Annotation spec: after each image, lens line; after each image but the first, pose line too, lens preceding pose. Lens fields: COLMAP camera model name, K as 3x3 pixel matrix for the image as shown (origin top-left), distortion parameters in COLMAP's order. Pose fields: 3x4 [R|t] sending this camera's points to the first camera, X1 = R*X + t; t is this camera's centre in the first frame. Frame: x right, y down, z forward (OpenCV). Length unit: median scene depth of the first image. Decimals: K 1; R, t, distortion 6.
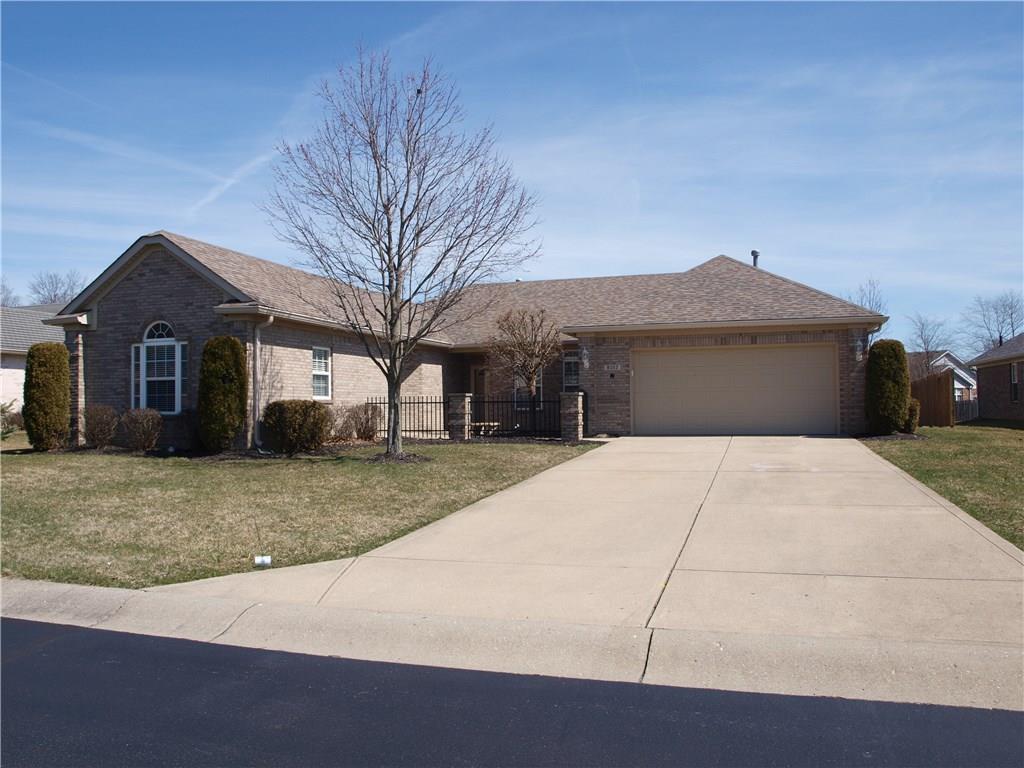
lens RADIAL K [[805.5, 0, 512.0], [0, 805.5, 384.0], [0, 0, 1]] dist [-0.076219, 0.008177]
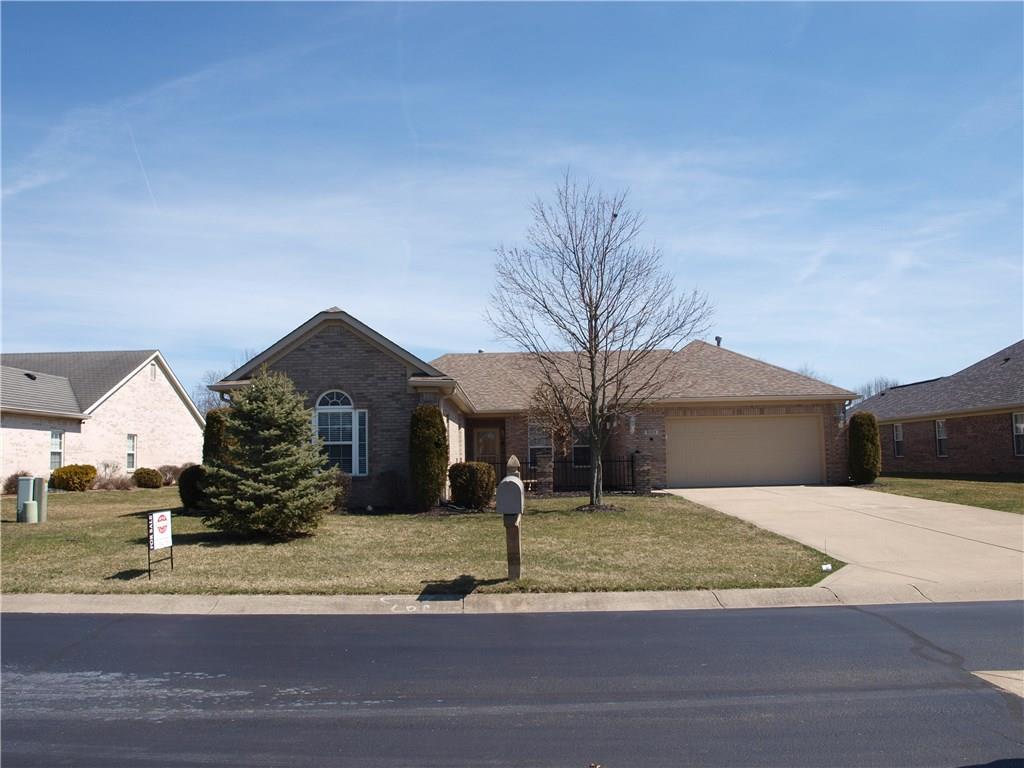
lens RADIAL K [[805.5, 0, 512.0], [0, 805.5, 384.0], [0, 0, 1]] dist [-0.076219, 0.008177]
pose [[0.955571, 0.020314, 0.294061, -0.530456], [0.000607, 0.997485, -0.070877, -0.009262], [-0.294762, 0.067906, 0.953155, -0.118520]]
